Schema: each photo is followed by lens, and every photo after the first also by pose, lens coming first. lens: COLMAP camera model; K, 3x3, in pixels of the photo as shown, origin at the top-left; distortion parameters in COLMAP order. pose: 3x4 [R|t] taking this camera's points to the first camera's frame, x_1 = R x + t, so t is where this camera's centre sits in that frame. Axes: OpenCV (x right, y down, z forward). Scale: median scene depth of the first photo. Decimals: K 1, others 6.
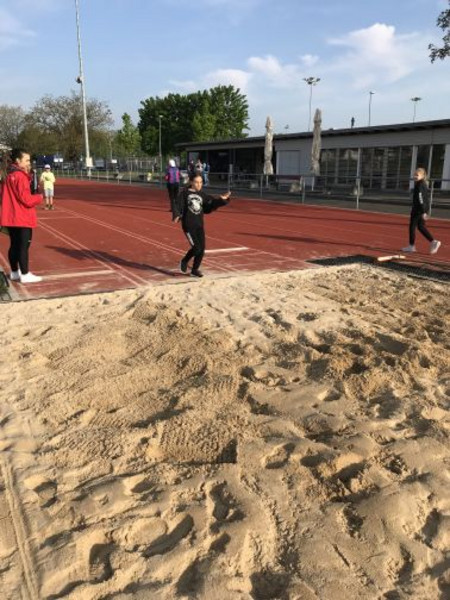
lens RADIAL K [[492.5, 0, 225.6], [0, 492.5, 294.6], [0, 0, 1]] dist [0.034410, -0.030173]
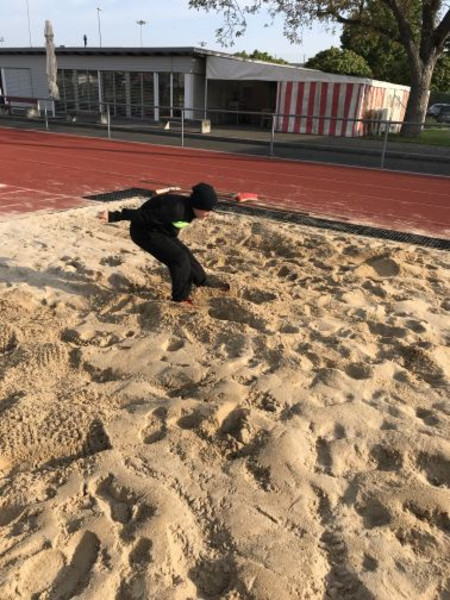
lens RADIAL K [[496.8, 0, 226.8], [0, 496.8, 289.1], [0, 0, 1]] dist [0.033391, -0.013851]
pose [[0.873489, -0.139470, 0.466439, -0.121388], [0.081019, 0.986370, 0.143212, -0.026417], [-0.480056, -0.087304, 0.872883, 0.126346]]
